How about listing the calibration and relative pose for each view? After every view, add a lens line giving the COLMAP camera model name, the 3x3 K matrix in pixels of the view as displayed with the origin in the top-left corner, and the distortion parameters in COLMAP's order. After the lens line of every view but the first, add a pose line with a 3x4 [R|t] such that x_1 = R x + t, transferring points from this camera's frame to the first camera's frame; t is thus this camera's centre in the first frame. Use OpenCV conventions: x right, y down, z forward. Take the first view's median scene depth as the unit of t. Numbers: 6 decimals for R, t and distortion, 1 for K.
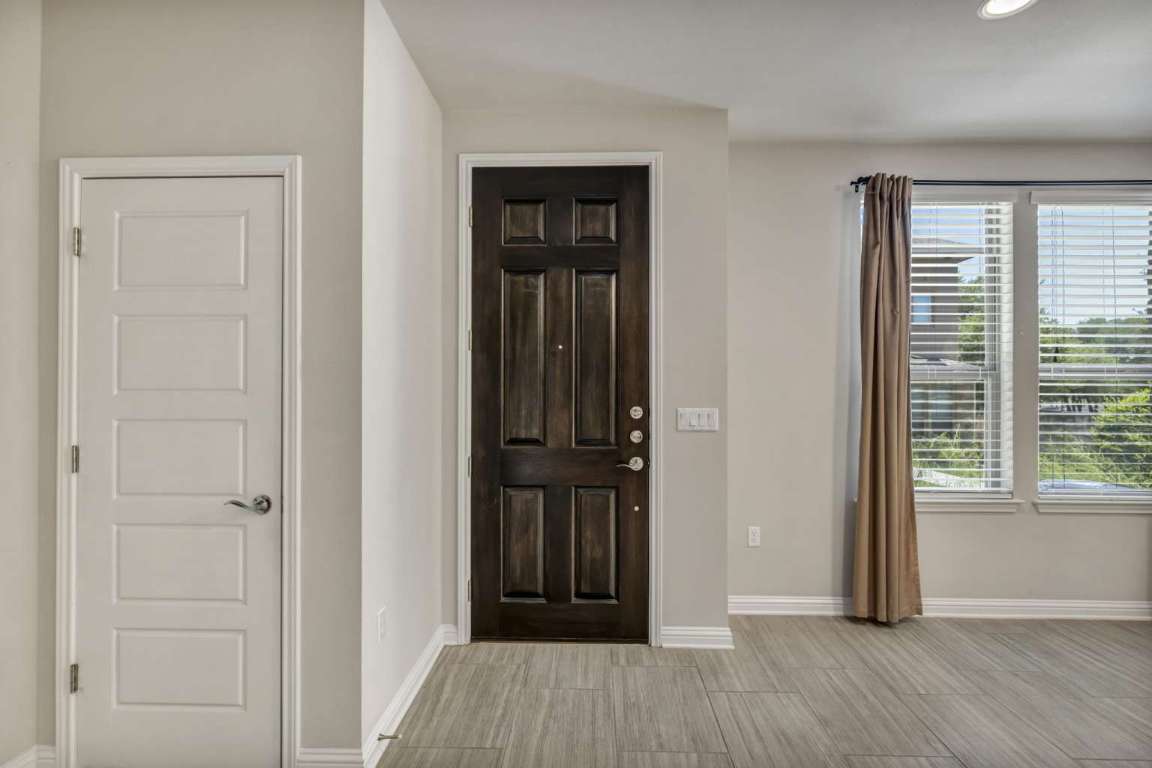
lens RADIAL K [[546.3, 0, 576.0], [0, 546.3, 384.0], [0, 0, 1]] dist [-0.001798, -0.000417]
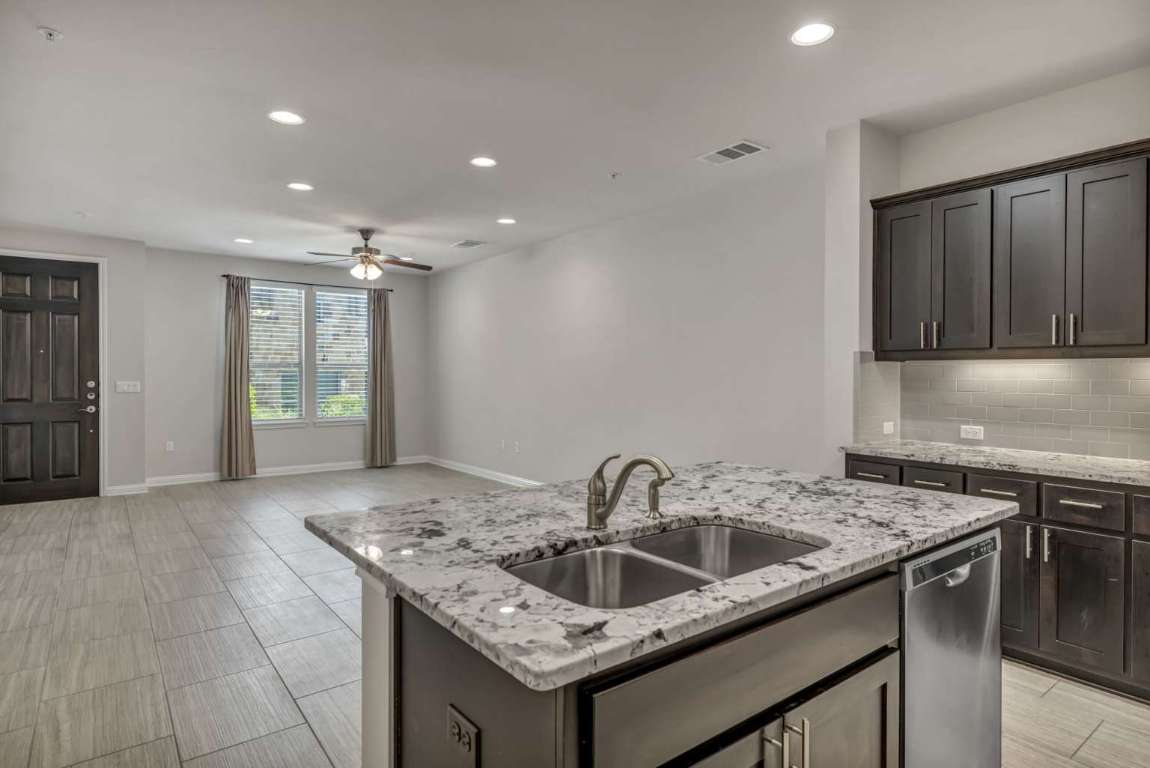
lens RADIAL K [[635.4, 0, 579.1], [0, 635.4, 378.5], [0, 0, 1]] dist [0.002625, 0.001525]
pose [[0.778500, -0.006209, 0.627614, 0.037152], [-0.002945, 0.999904, 0.013545, -0.006642], [-0.627638, -0.012393, 0.778407, -1.988683]]
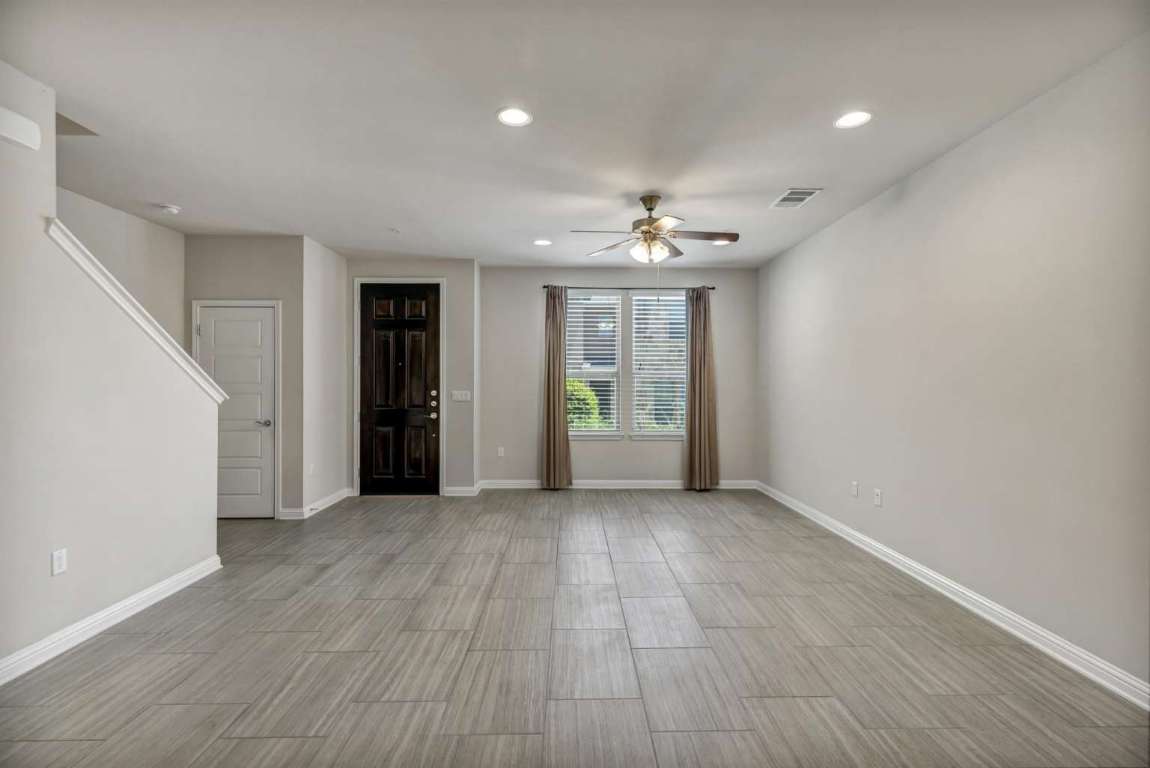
lens RADIAL K [[518.3, 0, 575.0], [0, 518.3, 384.0], [0, 0, 1]] dist [-0.001006, 0.000100]
pose [[0.999142, 0.000680, 0.041408, 0.603577], [-0.001025, 0.999965, 0.008295, -0.003142], [-0.041400, -0.008330, 0.999108, -1.162562]]
